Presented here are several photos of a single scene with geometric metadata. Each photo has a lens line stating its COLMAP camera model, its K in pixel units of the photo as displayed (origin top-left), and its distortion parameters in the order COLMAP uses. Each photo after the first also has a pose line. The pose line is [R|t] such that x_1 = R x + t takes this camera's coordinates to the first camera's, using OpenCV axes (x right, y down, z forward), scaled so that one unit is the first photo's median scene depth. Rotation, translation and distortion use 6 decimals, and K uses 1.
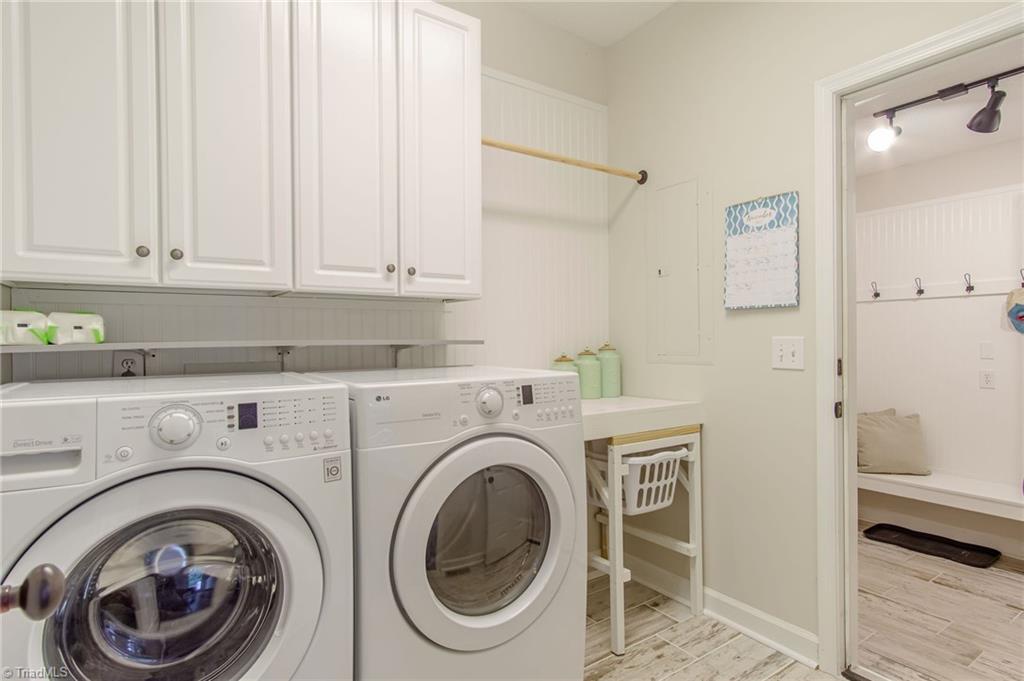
lens RADIAL K [[544.7, 0, 512.1], [0, 544.7, 339.4], [0, 0, 1]] dist [0.008001, -0.000346]
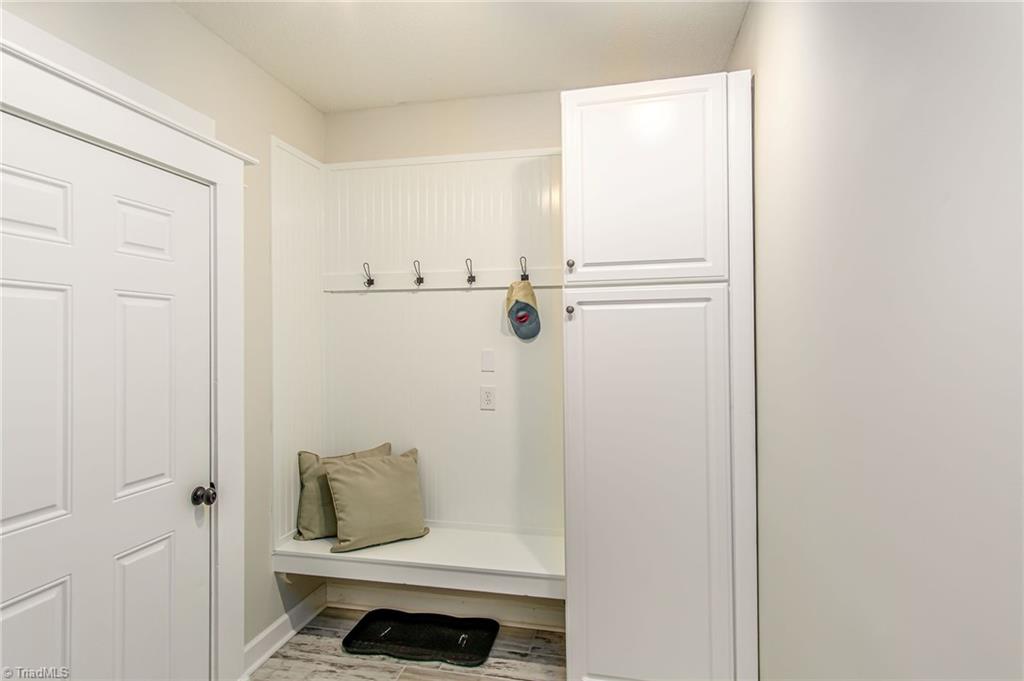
lens RADIAL K [[544.7, 0, 511.1], [0, 544.7, 340.6], [0, 0, 1]] dist [0.008001, -0.000346]
pose [[0.734785, 0.010049, 0.678226, 0.368685], [-0.005702, 0.999946, -0.008639, -0.001294], [-0.678277, 0.002481, 0.734803, 0.412119]]
